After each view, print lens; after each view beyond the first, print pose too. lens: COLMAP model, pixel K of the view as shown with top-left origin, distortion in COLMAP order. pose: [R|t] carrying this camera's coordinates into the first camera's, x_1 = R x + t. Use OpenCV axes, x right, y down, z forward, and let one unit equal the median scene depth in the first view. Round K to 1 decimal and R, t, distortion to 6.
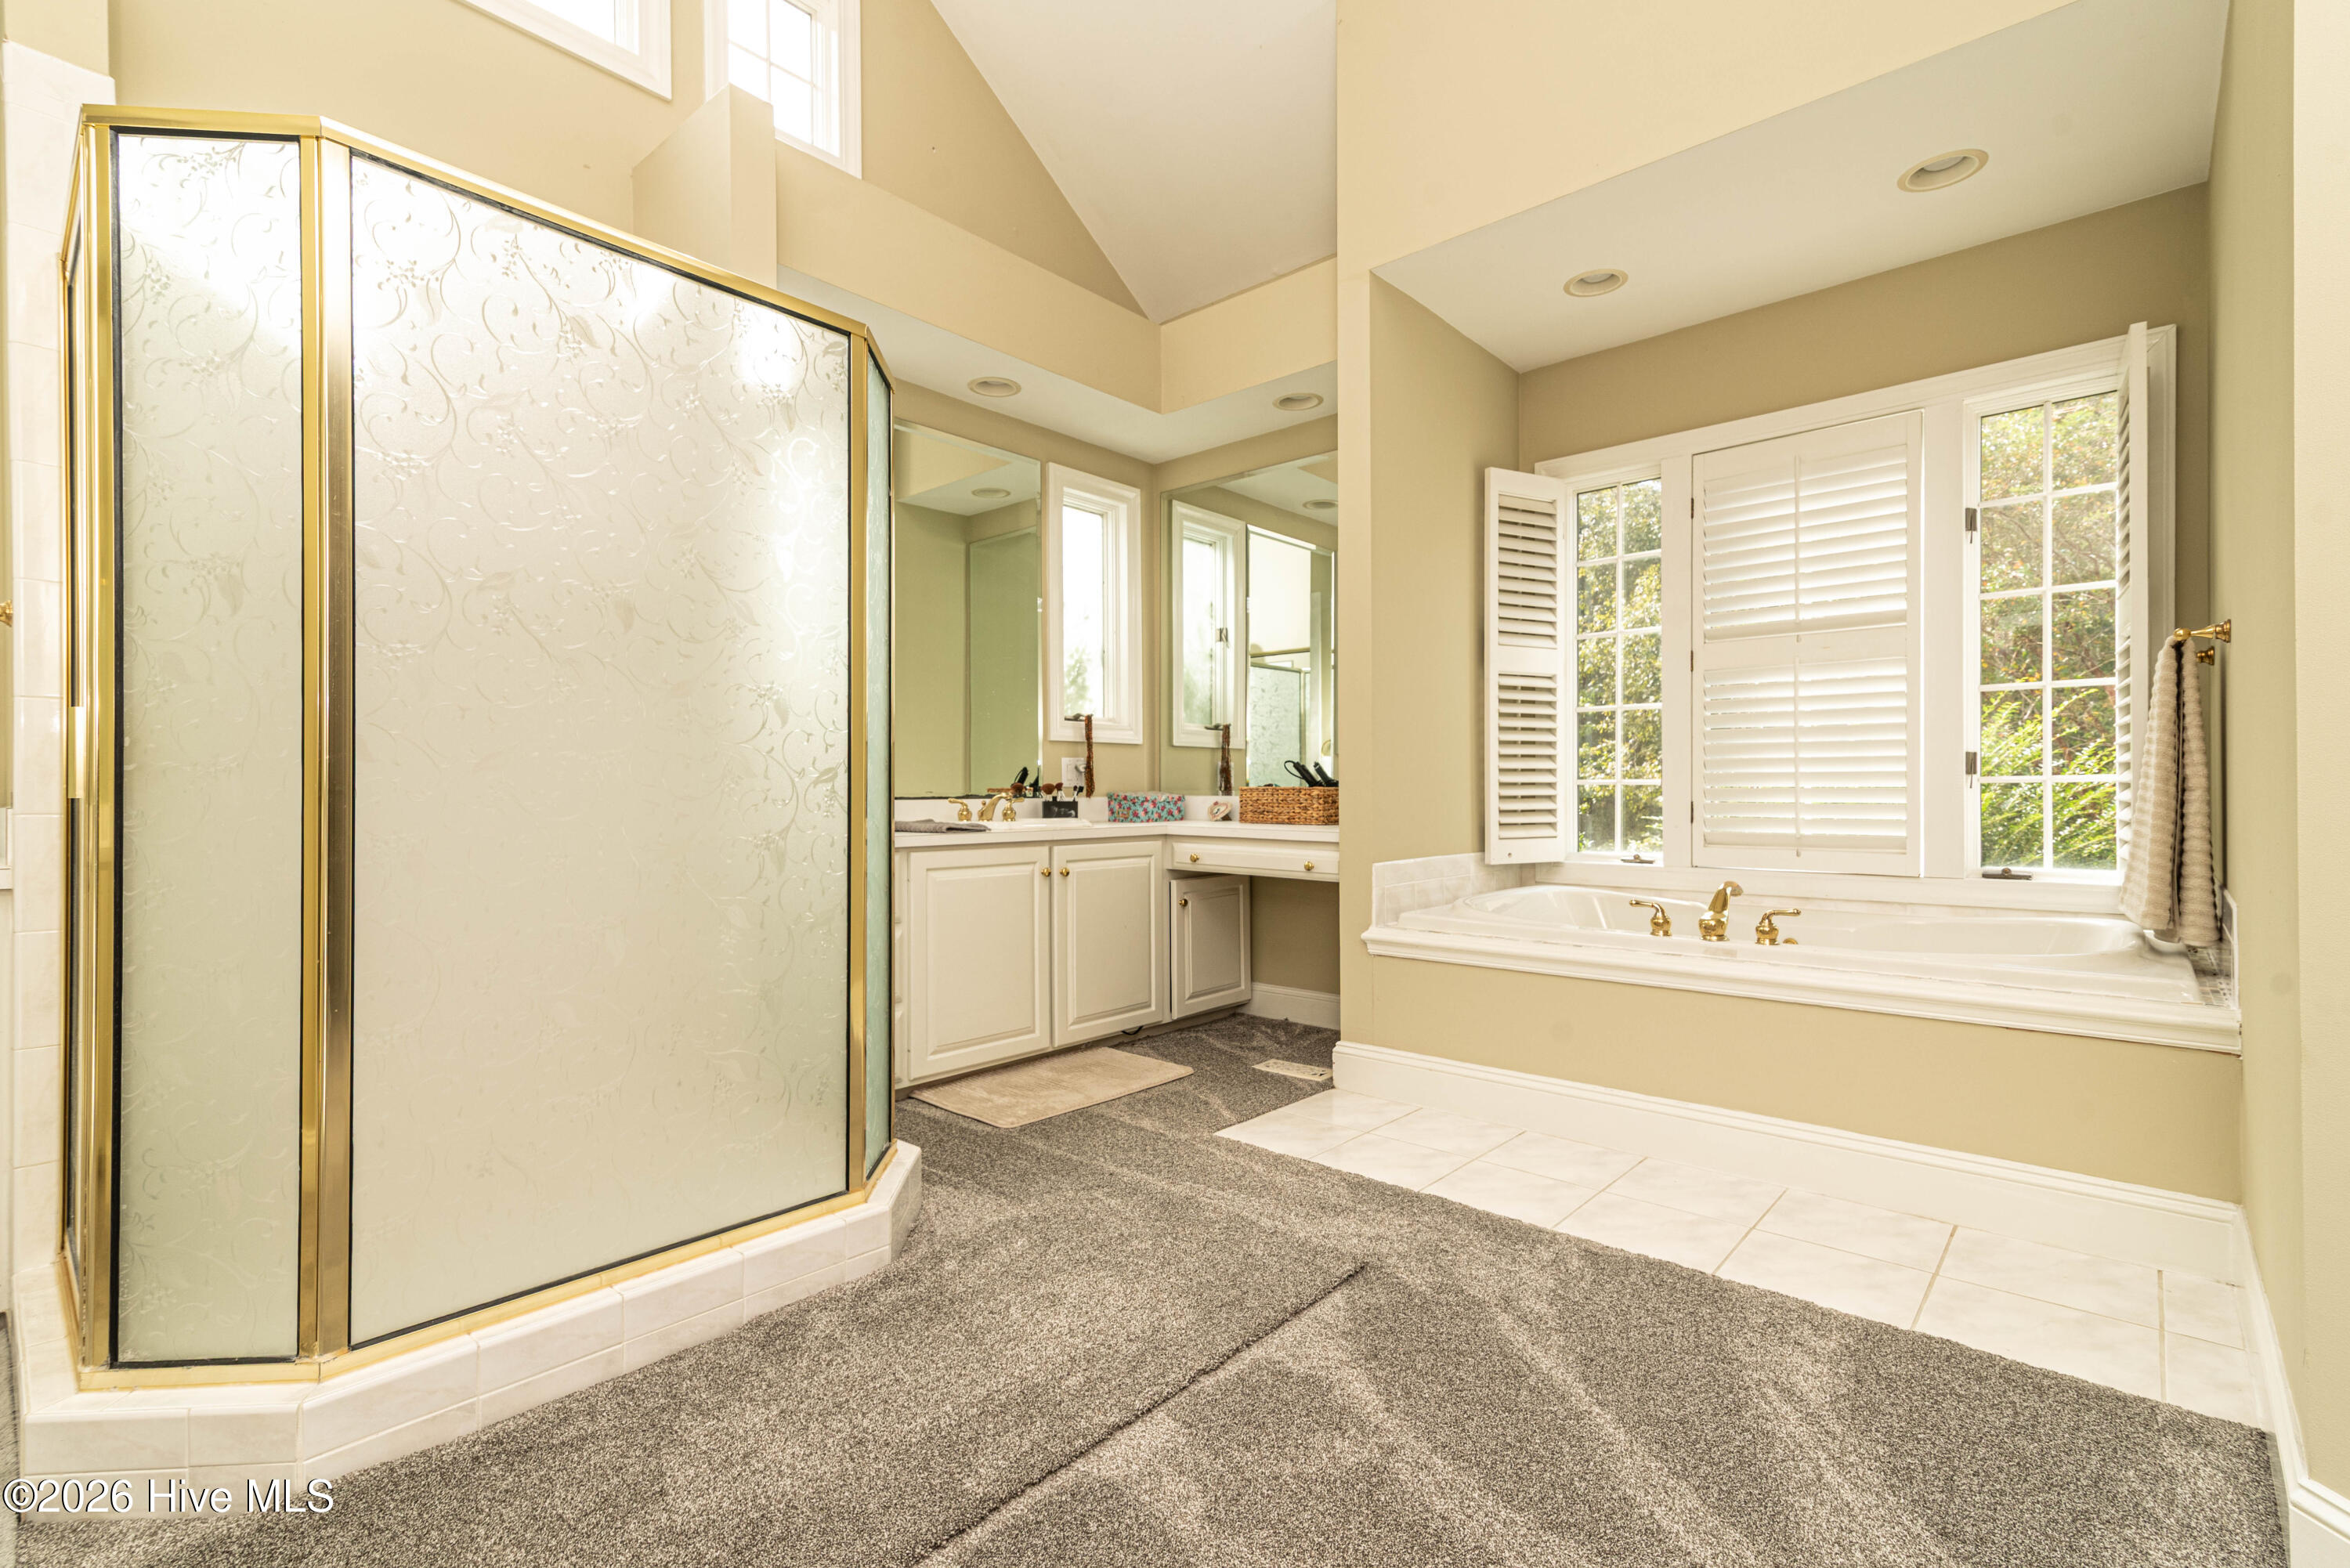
lens RADIAL K [[1081.7, 0, 1167.1], [0, 1081.7, 784.5], [0, 0, 1]] dist [0.021976, -0.002590]
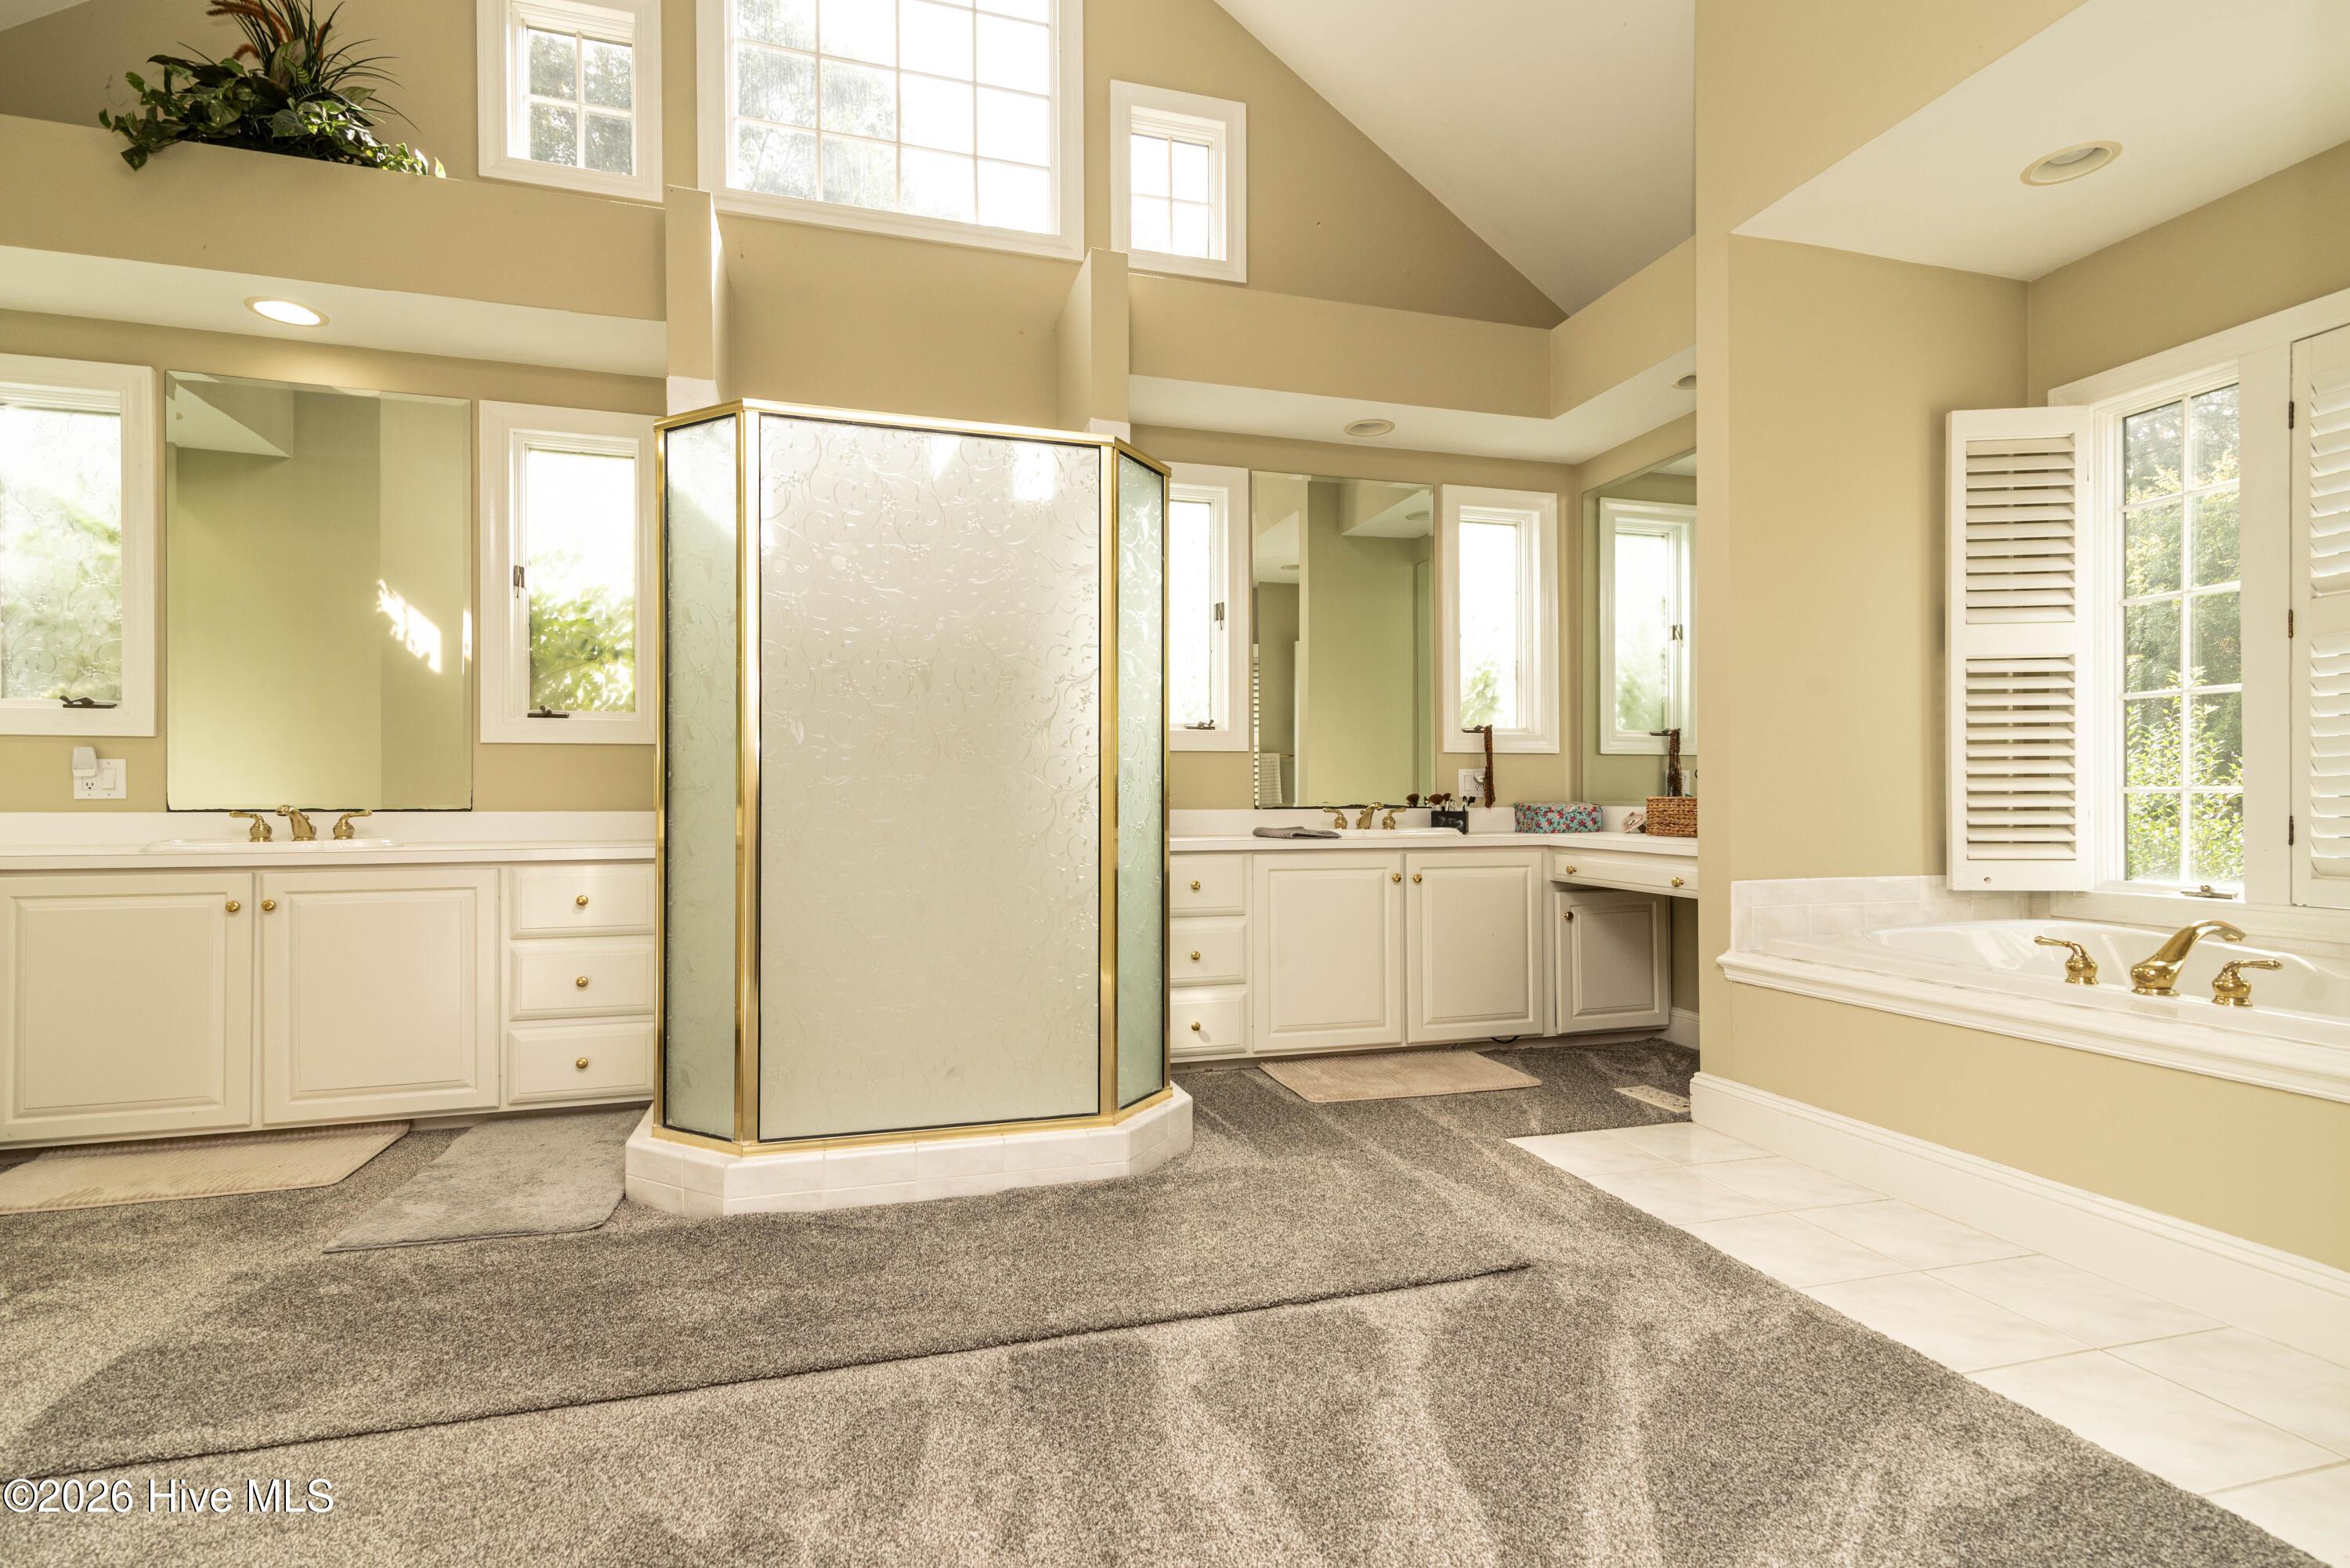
lens RADIAL K [[1081.7, 0, 1170.0], [0, 1081.7, 792.9], [0, 0, 1]] dist [0.021976, -0.002590]
pose [[0.854417, -0.004120, -0.519571, 0.262974], [0.003558, 0.999992, -0.002079, -0.001076], [0.519576, -0.000072, 0.854424, -0.029047]]
